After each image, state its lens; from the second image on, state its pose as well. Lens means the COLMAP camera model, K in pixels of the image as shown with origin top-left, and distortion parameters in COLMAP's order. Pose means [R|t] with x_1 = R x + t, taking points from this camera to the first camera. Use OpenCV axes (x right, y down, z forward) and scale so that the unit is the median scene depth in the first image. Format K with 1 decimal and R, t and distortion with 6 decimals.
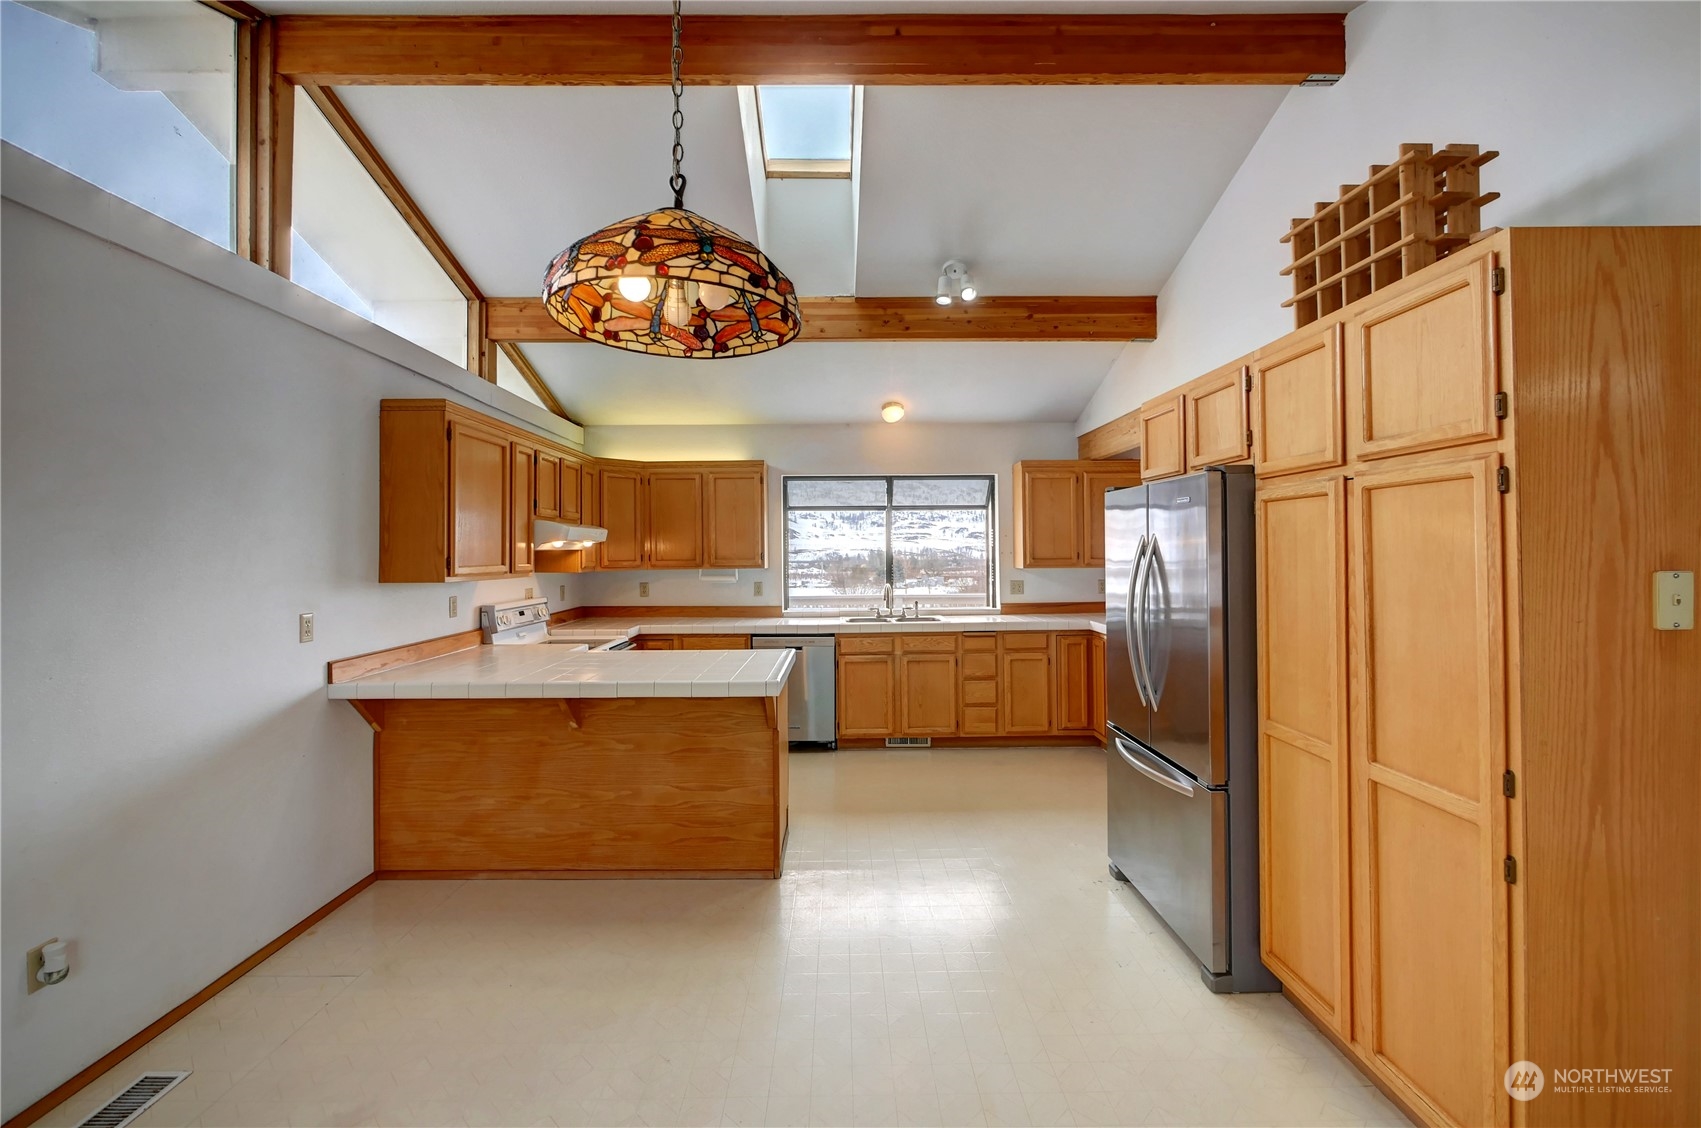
lens RADIAL K [[705.4, 0, 851.5], [0, 705.4, 547.0], [0, 0, 1]] dist [-0.007975, 0.000700]
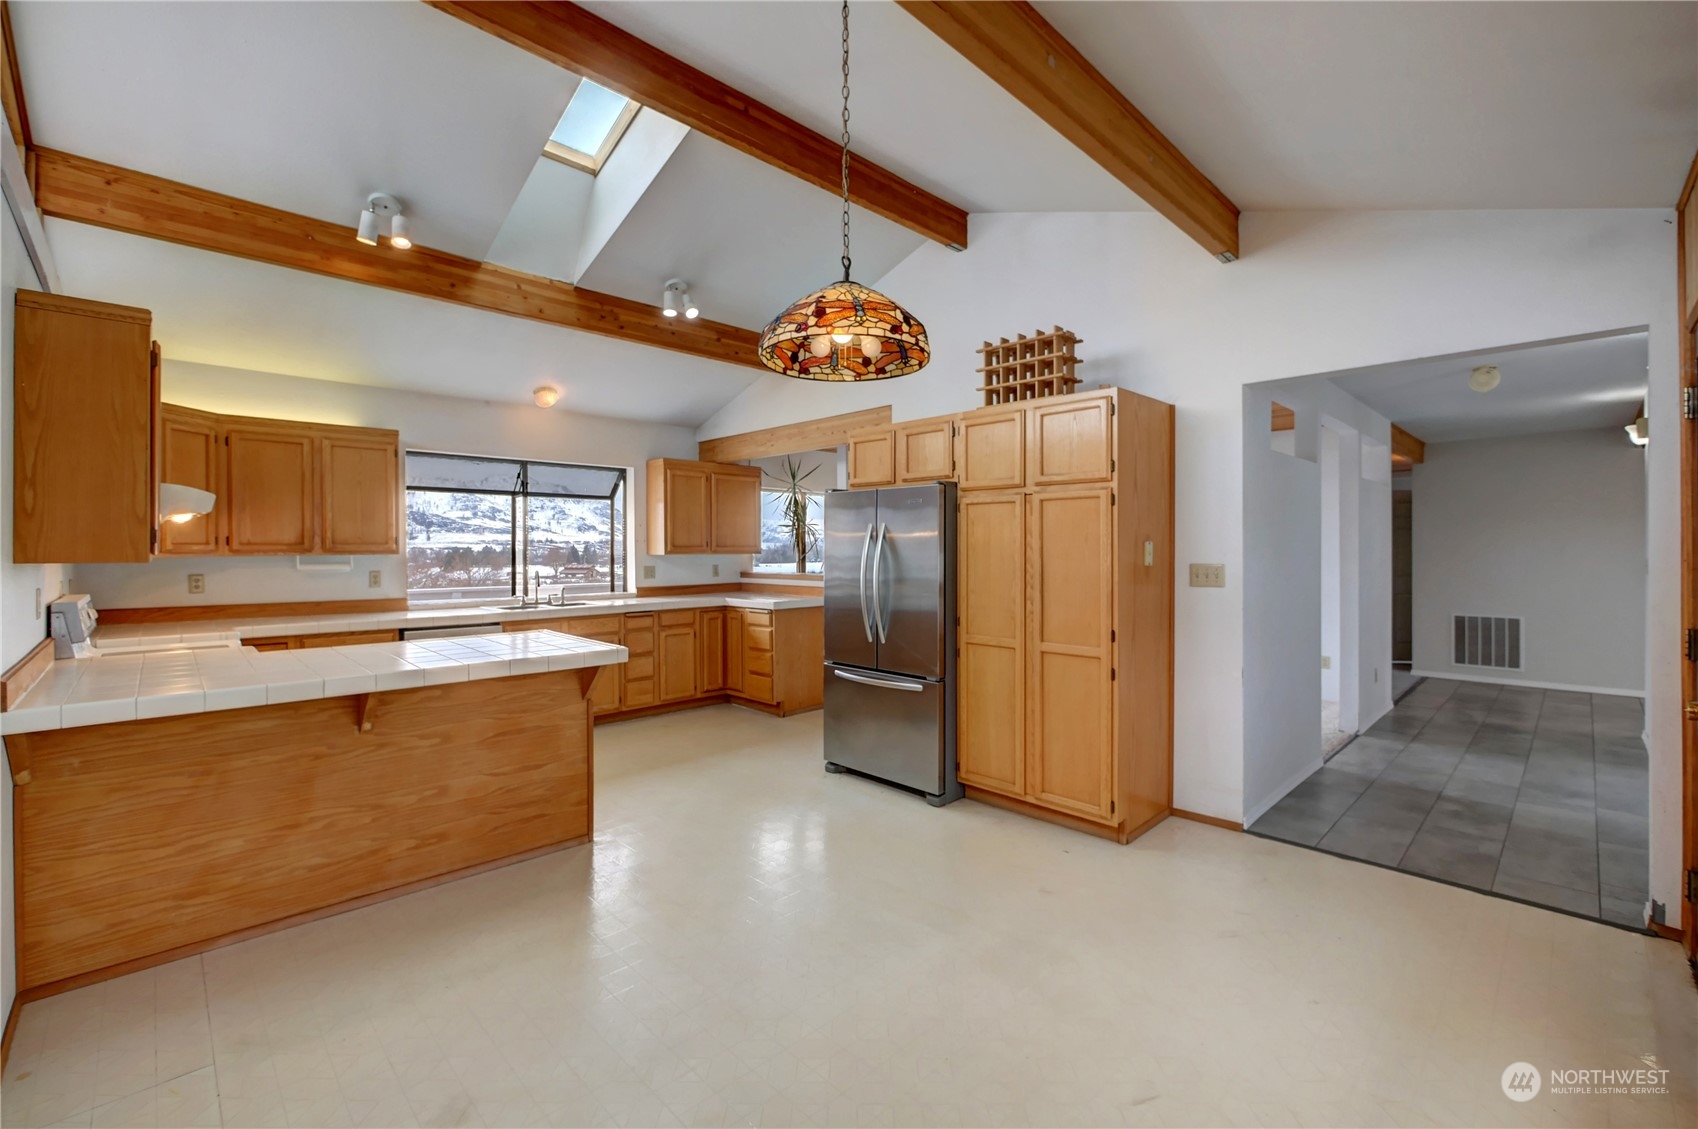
lens RADIAL K [[704.2, 0, 846.0], [0, 704.2, 549.7], [0, 0, 1]] dist [-0.007975, 0.000700]
pose [[0.729647, 0.004190, 0.683811, -0.546176], [-0.009060, 0.999953, 0.003540, 0.028340], [-0.683764, -0.008778, 0.729651, -0.021732]]
